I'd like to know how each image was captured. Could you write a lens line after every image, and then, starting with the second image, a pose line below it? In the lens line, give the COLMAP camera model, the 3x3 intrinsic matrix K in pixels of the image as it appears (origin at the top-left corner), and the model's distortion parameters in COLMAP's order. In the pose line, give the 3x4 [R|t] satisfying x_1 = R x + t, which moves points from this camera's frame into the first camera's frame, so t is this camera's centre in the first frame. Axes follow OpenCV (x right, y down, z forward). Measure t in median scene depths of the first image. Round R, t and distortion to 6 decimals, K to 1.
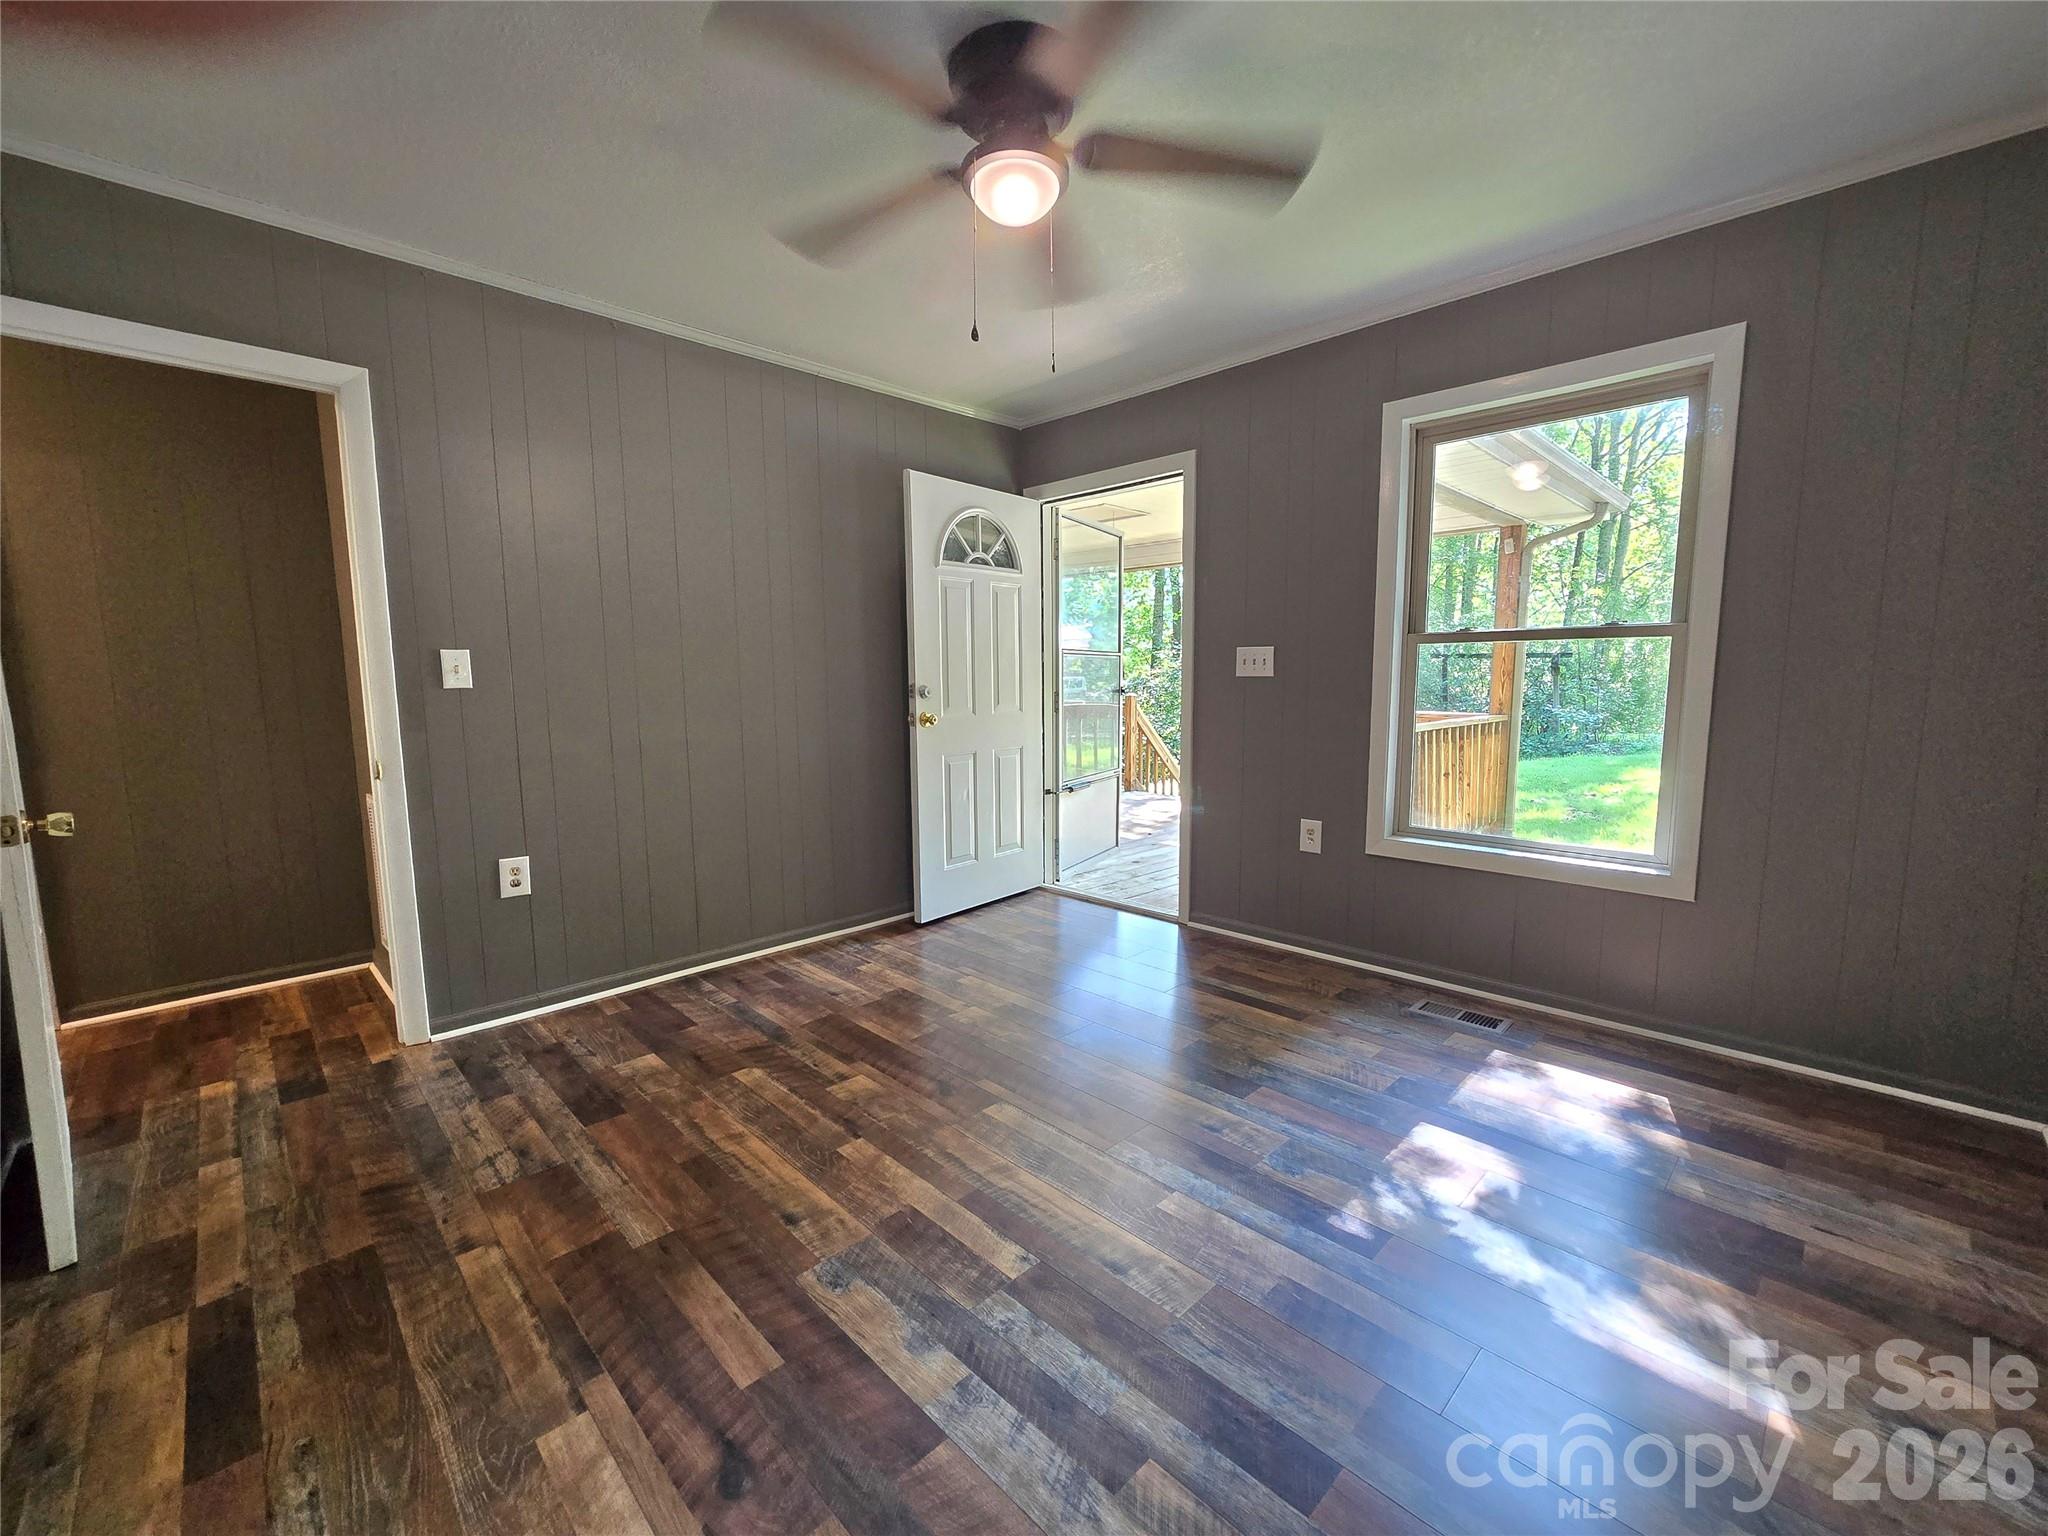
lens RADIAL K [[835.4, 0, 1021.1], [0, 835.4, 764.8], [0, 0, 1]] dist [-0.003607, 0.000368]
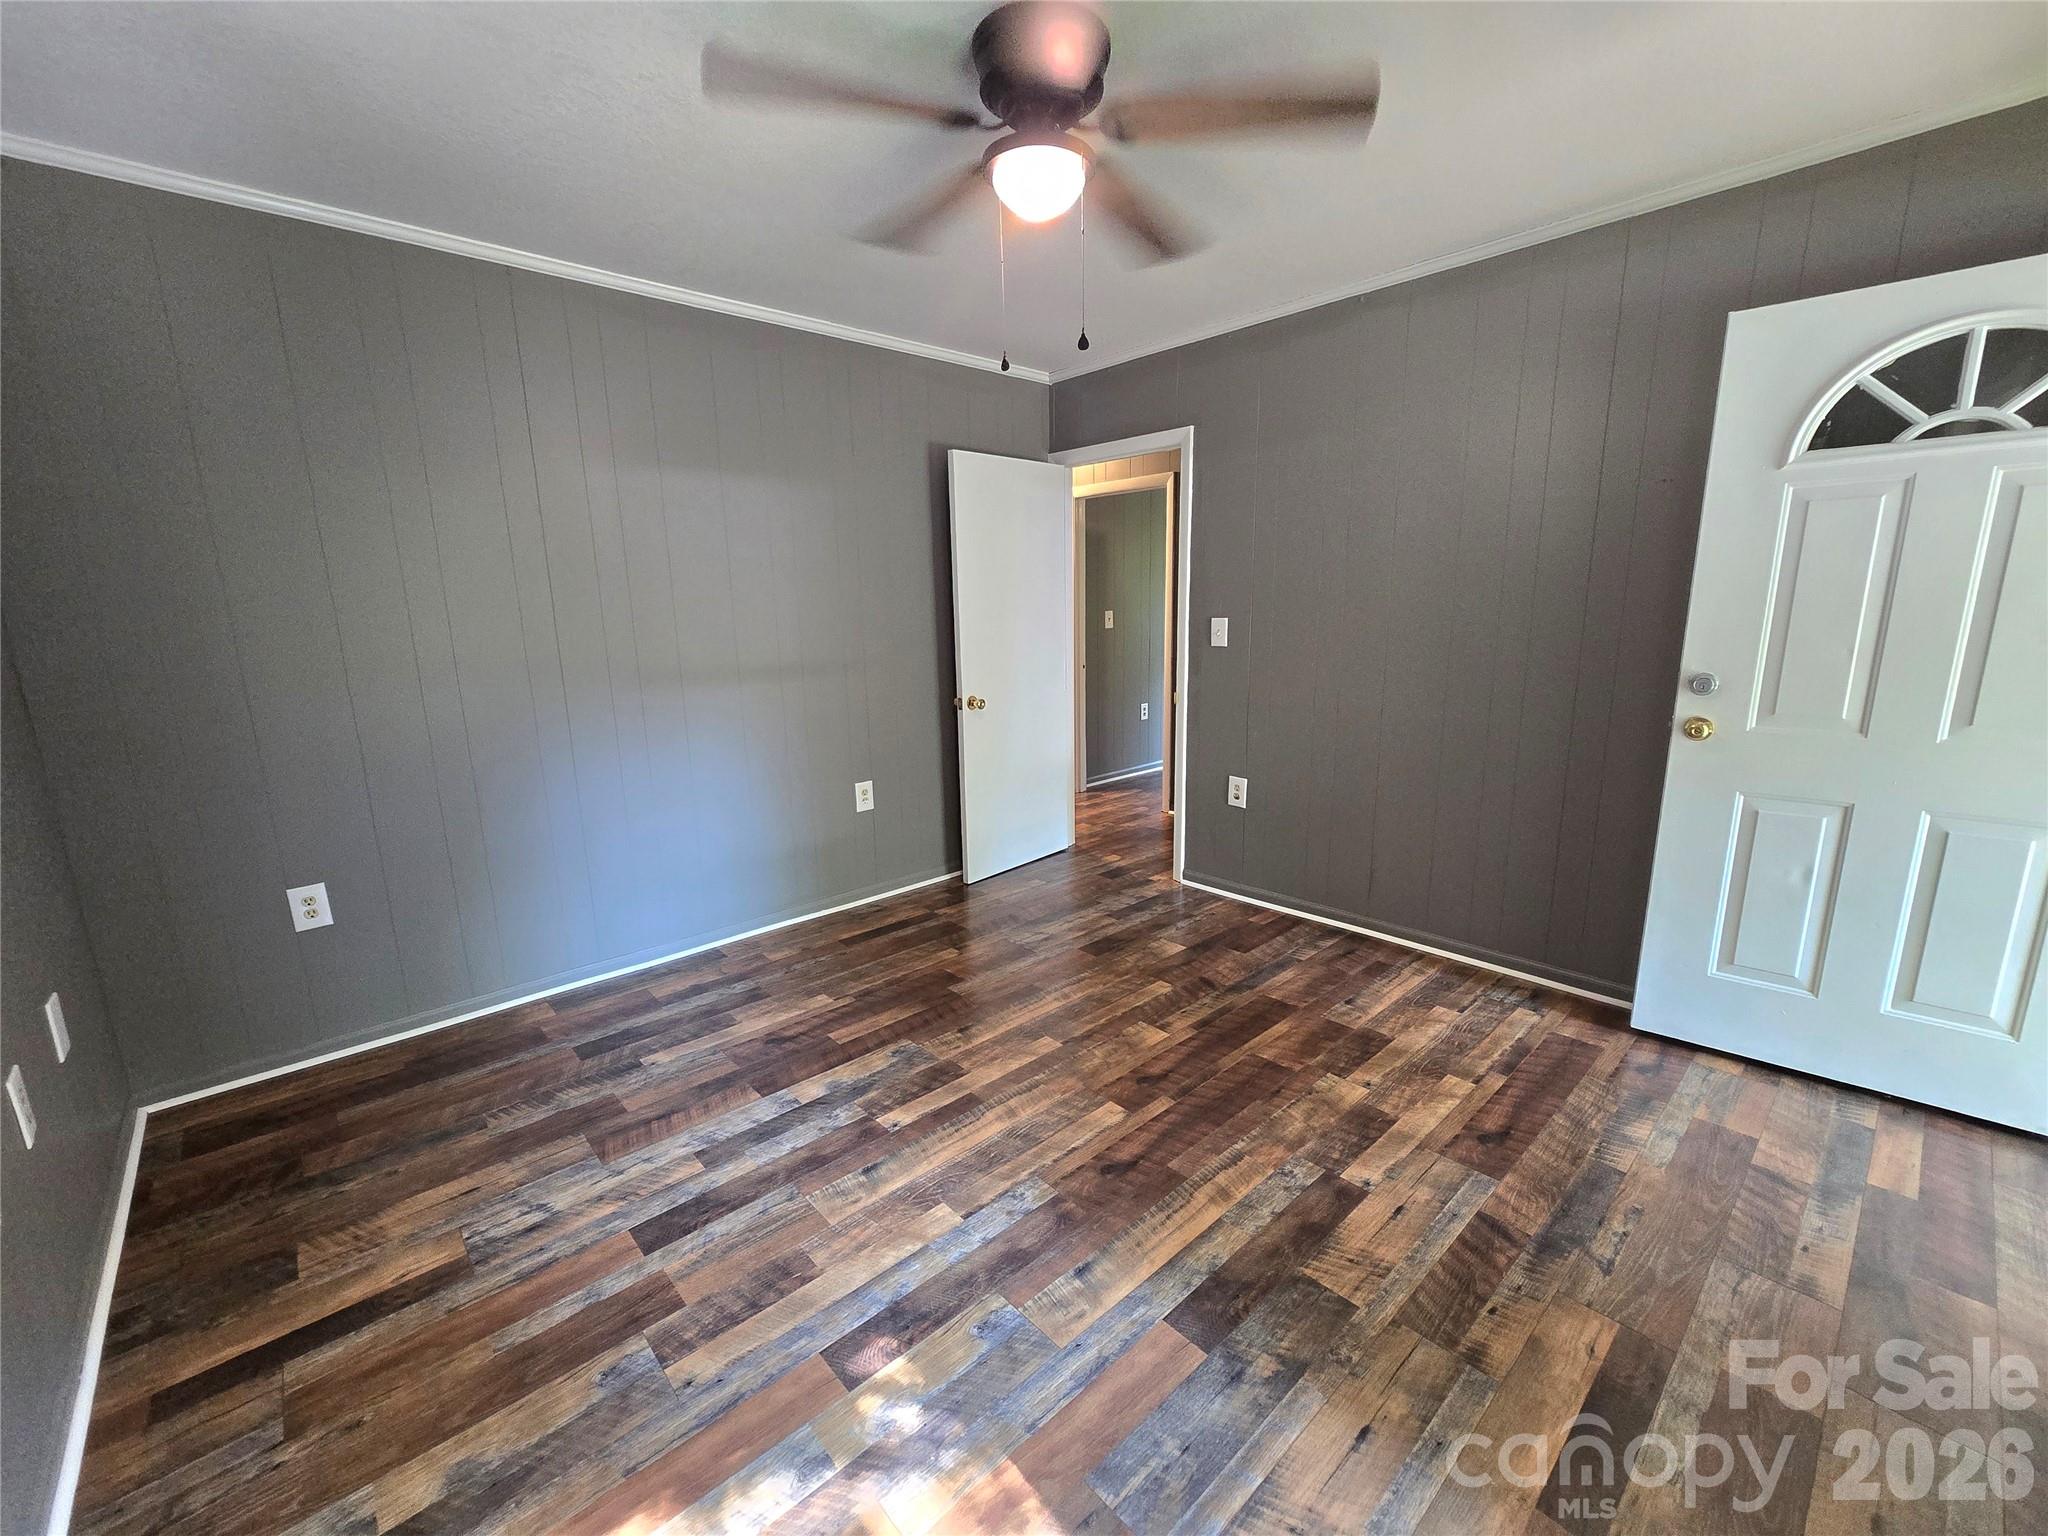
lens RADIAL K [[835.4, 0, 1020.0], [0, 835.4, 771.1], [0, 0, 1]] dist [-0.003607, 0.000368]
pose [[-0.034655, 0.210701, -0.976936, 0.790325], [-0.086298, 0.973241, 0.212966, -0.171202], [0.995666, 0.091688, -0.015545, 0.785525]]
